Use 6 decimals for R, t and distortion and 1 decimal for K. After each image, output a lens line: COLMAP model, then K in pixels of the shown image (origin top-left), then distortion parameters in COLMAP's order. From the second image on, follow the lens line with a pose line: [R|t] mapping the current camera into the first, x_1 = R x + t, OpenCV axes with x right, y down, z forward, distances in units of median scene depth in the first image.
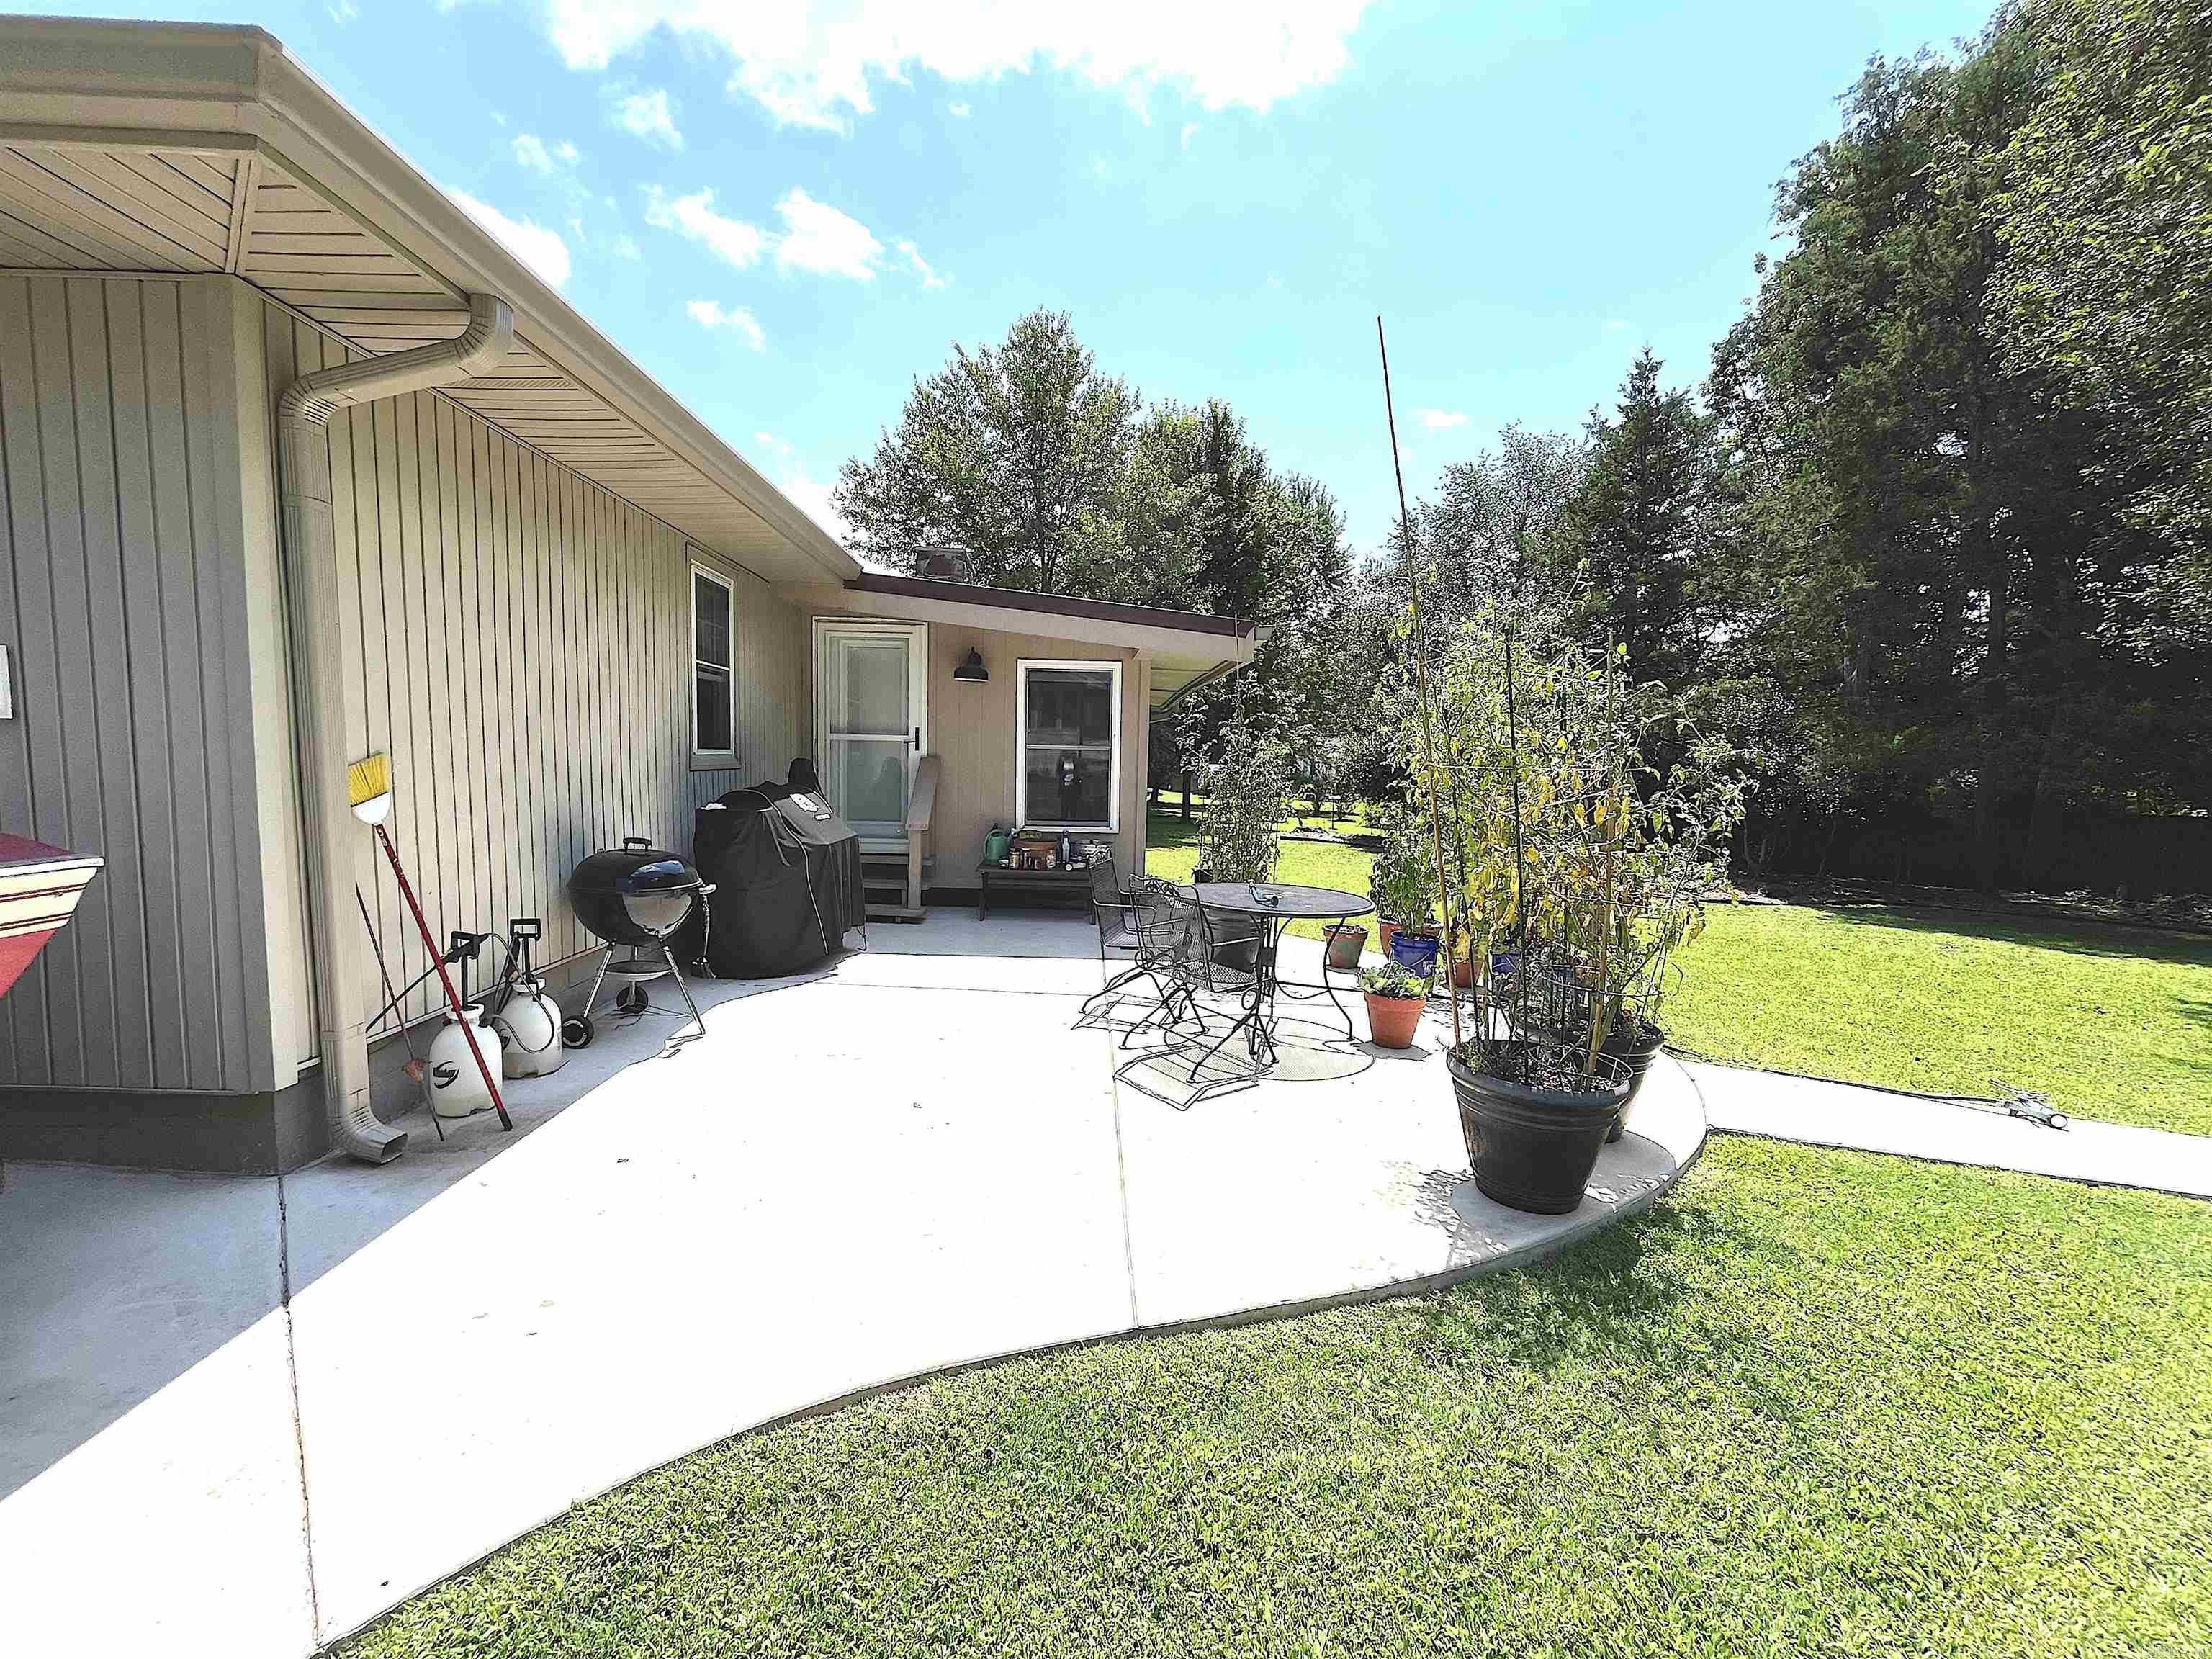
lens RADIAL K [[893.4, 0, 1104.4], [0, 893.4, 827.1], [0, 0, 1]] dist [-0.003879, -0.000376]
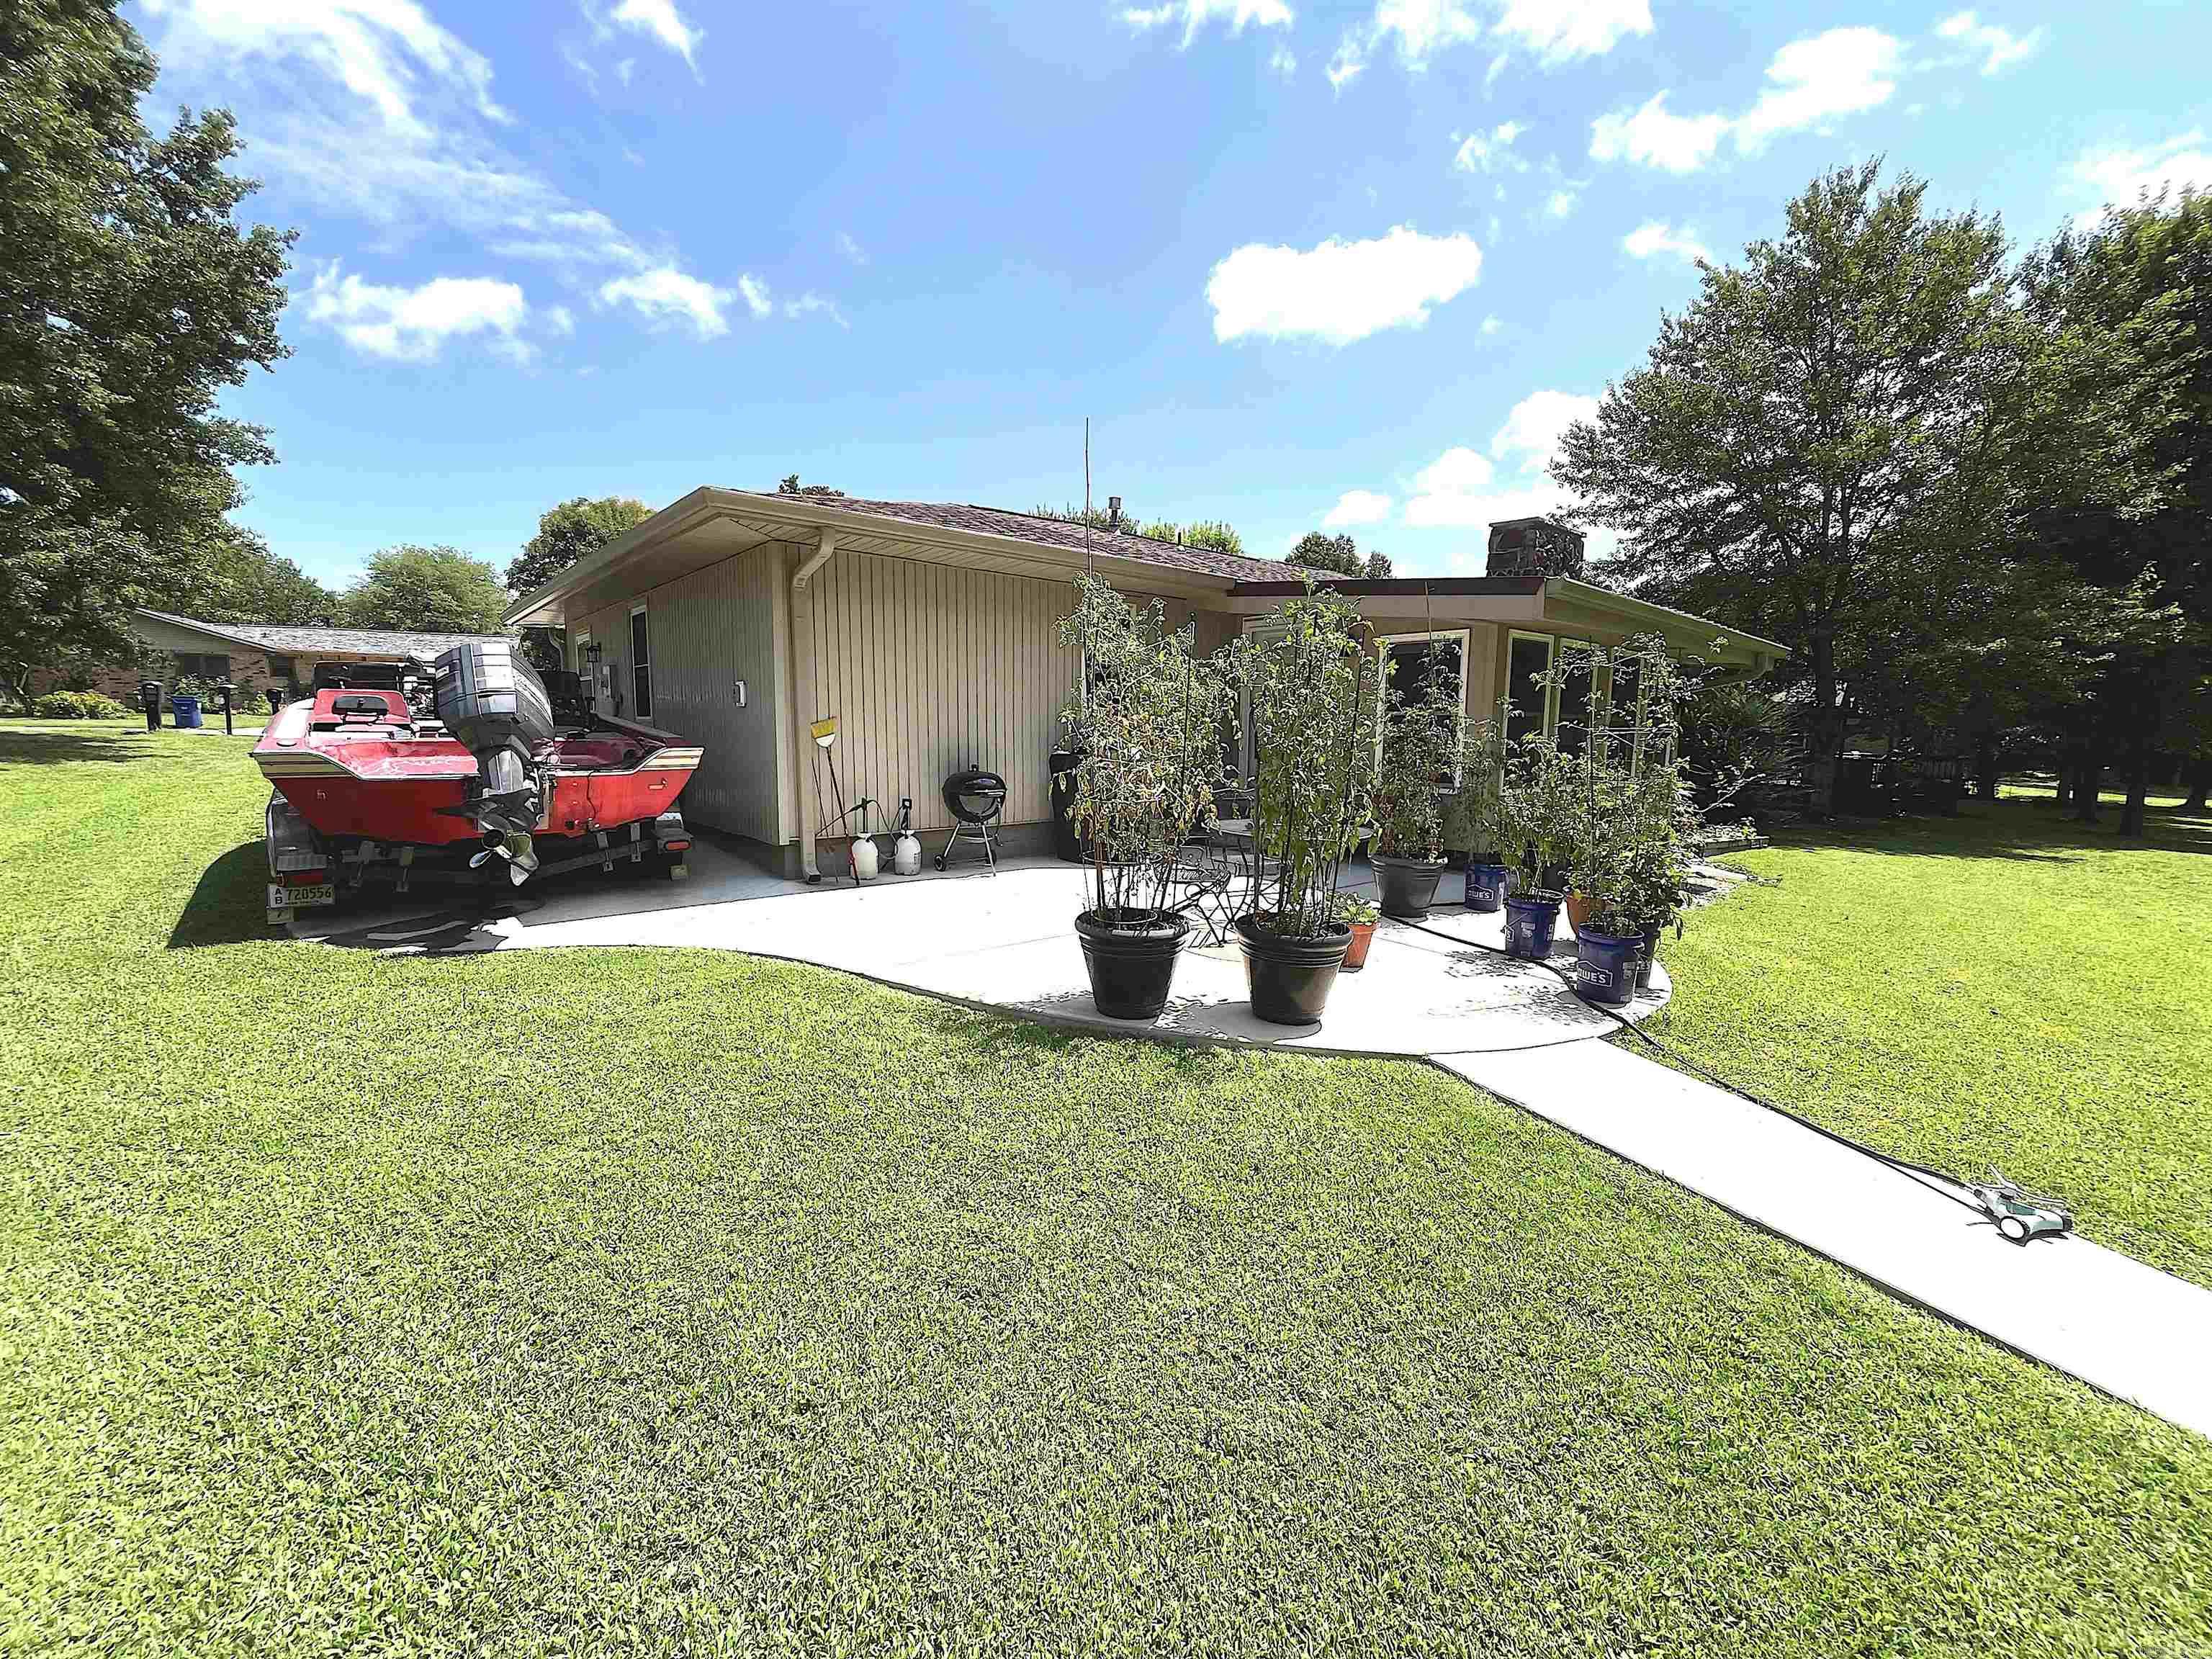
lens RADIAL K [[893.4, 0, 1112.9], [0, 893.4, 830.2], [0, 0, 1]] dist [-0.003879, -0.000376]
pose [[0.632375, 0.076801, -0.770846, 1.578673], [-0.059440, 0.996950, 0.050566, 0.055259], [0.772378, 0.013842, 0.635012, 0.072551]]
